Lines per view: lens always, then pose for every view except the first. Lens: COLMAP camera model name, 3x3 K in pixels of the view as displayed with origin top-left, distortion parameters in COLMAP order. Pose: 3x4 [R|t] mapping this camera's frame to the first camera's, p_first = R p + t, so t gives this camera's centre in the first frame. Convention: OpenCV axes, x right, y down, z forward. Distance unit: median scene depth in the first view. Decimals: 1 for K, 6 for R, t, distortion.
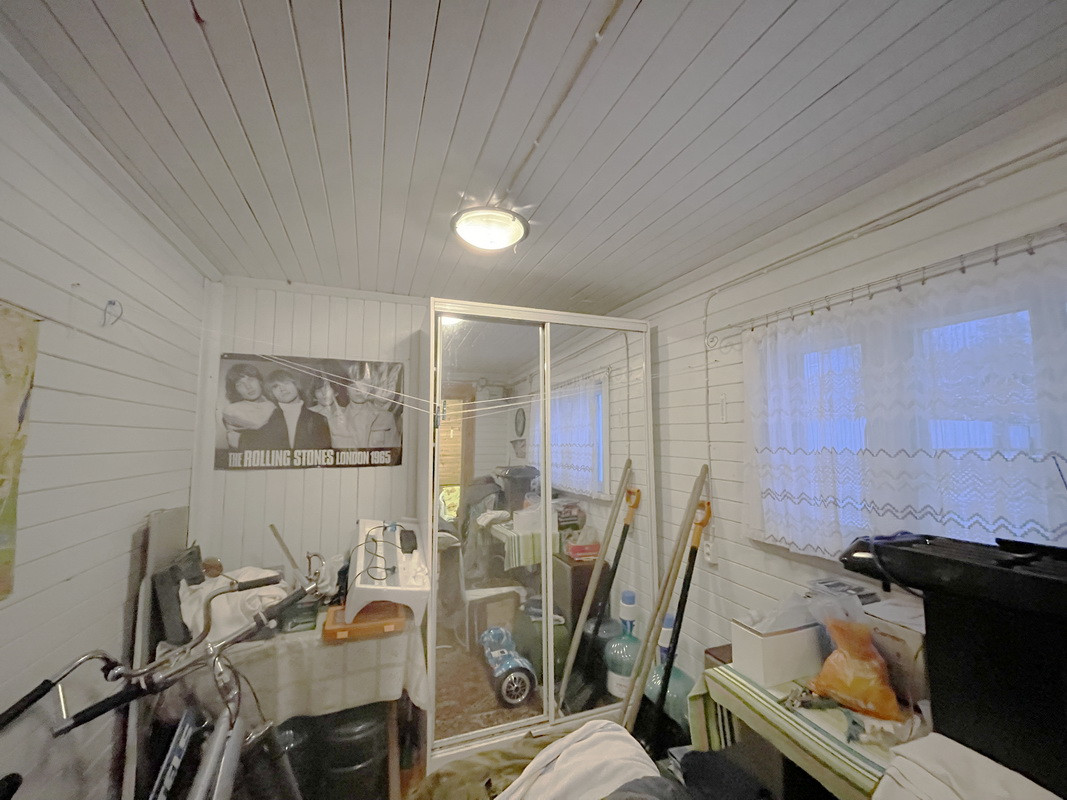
lens RADIAL K [[431.1, 0, 534.0], [0, 431.1, 400.6], [0, 0, 1]] dist [-0.000328, 0.000757]
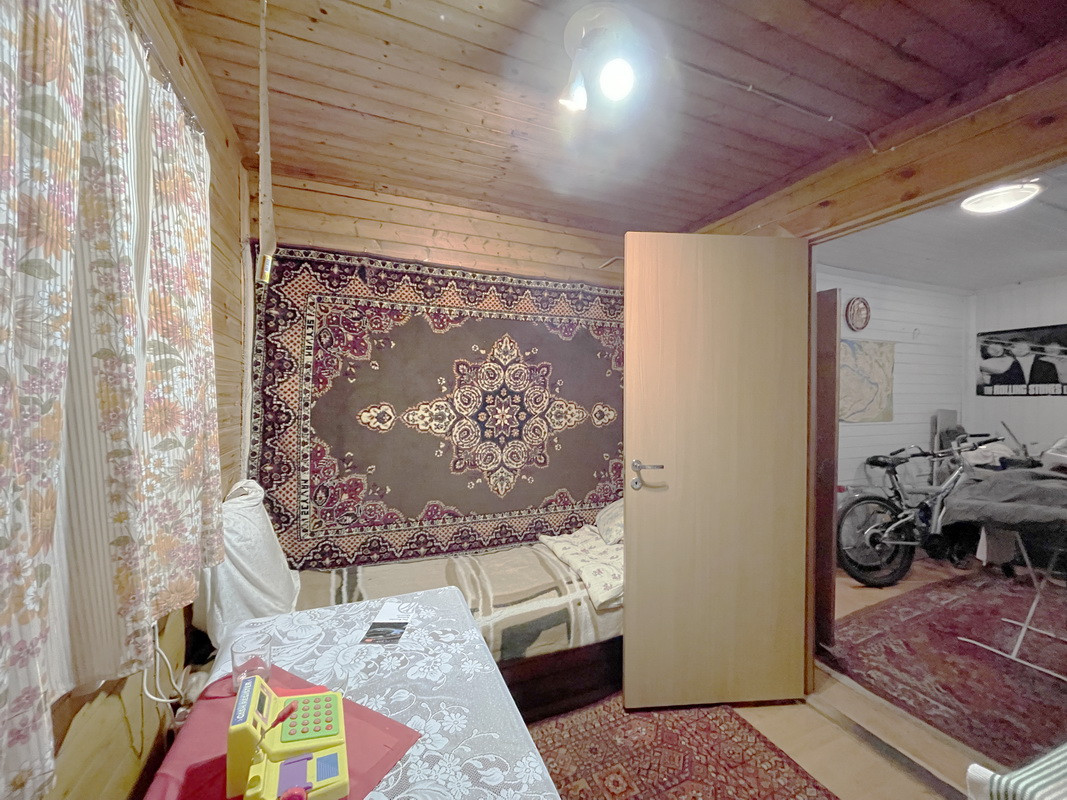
lens RADIAL K [[431.1, 0, 534.5], [0, 431.1, 397.6], [0, 0, 1]] dist [-0.000328, 0.000757]
pose [[0.024626, 0.000482, -0.999697, 1.054151], [0.085625, 0.996324, 0.002589, -0.002296], [0.996023, -0.085663, 0.024494, -0.934070]]
